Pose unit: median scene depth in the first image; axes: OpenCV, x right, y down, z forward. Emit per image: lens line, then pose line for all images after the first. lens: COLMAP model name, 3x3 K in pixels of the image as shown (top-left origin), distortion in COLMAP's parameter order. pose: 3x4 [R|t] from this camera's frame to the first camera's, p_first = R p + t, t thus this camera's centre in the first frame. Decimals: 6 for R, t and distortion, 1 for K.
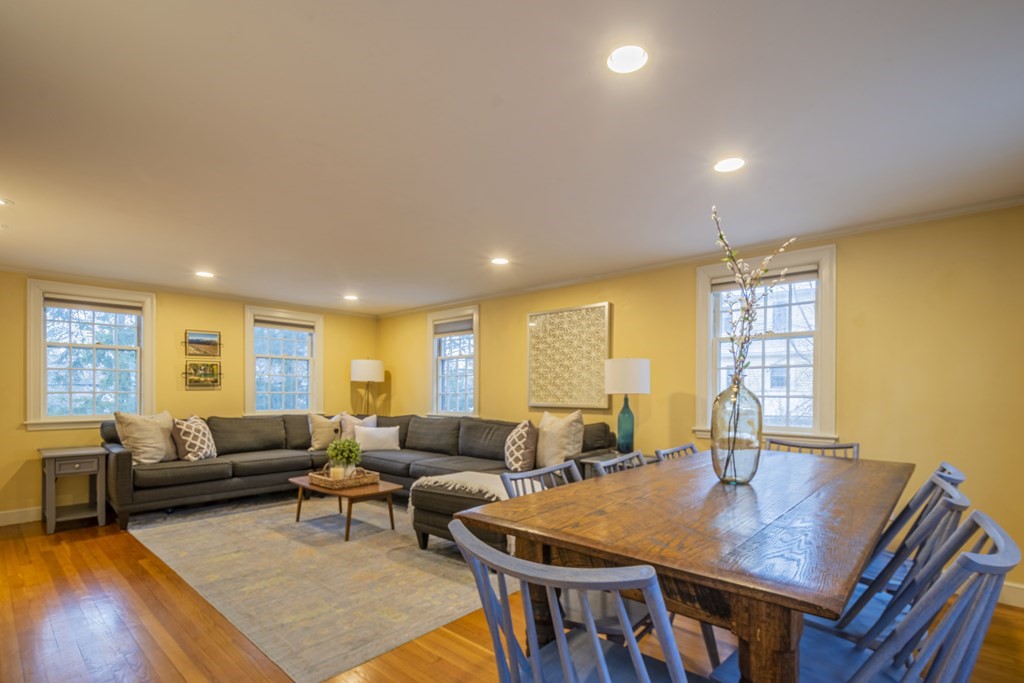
lens RADIAL K [[464.9, 0, 515.2], [0, 464.9, 395.6], [0, 0, 1]] dist [-0.000613, -0.001244]
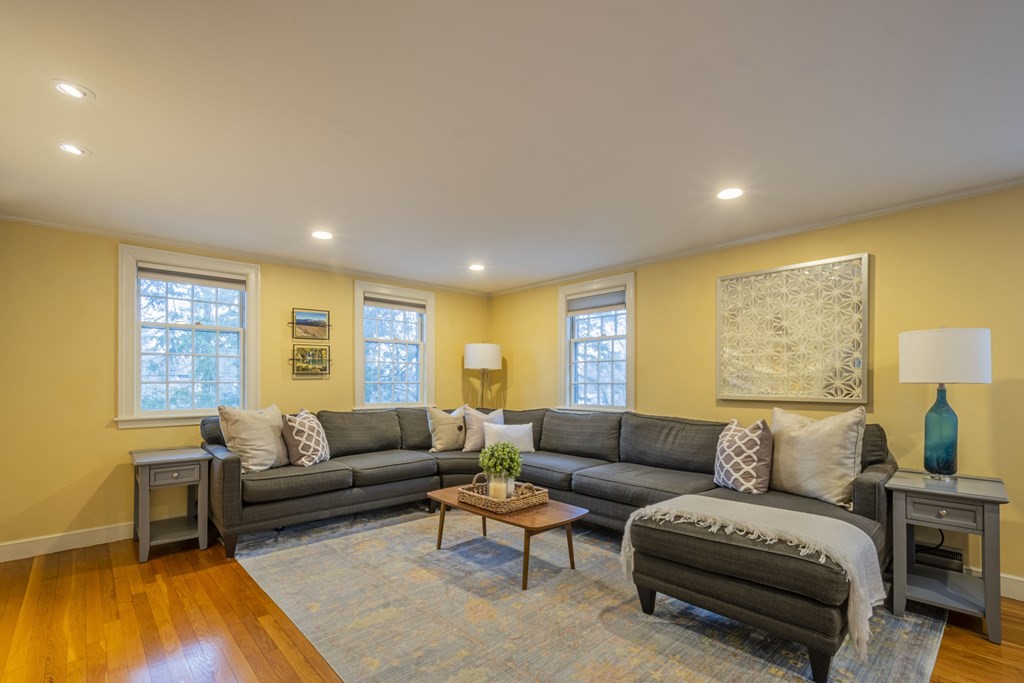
lens RADIAL K [[452.4, 0, 512.2], [0, 452.4, 382.6], [0, 0, 1]] dist [0.015737, -0.001681]
pose [[0.994334, -0.001739, -0.106287, -0.265486], [0.001108, 0.999981, -0.006002, -0.000611], [0.106296, 0.005850, 0.994317, 0.261746]]
